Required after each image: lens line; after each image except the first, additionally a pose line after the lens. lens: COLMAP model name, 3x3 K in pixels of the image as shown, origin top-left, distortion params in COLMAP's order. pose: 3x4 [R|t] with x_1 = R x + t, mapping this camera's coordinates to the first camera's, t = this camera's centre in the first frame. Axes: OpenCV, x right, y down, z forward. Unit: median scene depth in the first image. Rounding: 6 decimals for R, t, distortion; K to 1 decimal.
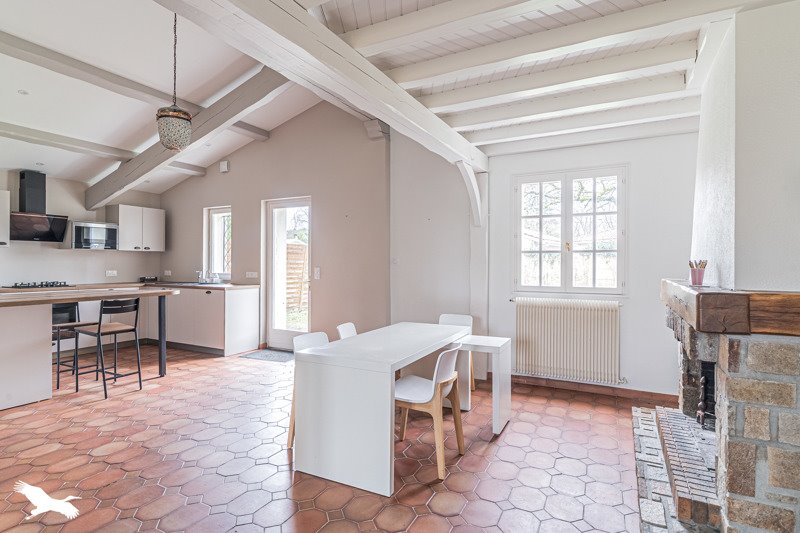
lens RADIAL K [[411.9, 0, 402.7], [0, 411.9, 263.6], [0, 0, 1]] dist [-0.010575, 0.001940]
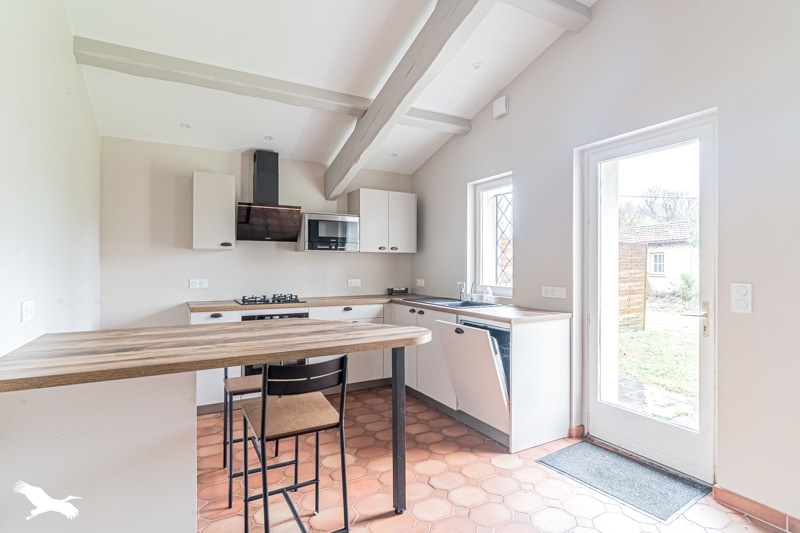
lens RADIAL K [[411.9, 0, 401.0], [0, 411.9, 264.8], [0, 0, 1]] dist [-0.010575, 0.001940]
pose [[0.832851, -0.003531, -0.553485, -0.239215], [0.001642, 0.999991, -0.003909, -0.006742], [0.553494, 0.002347, 0.832850, 0.452127]]
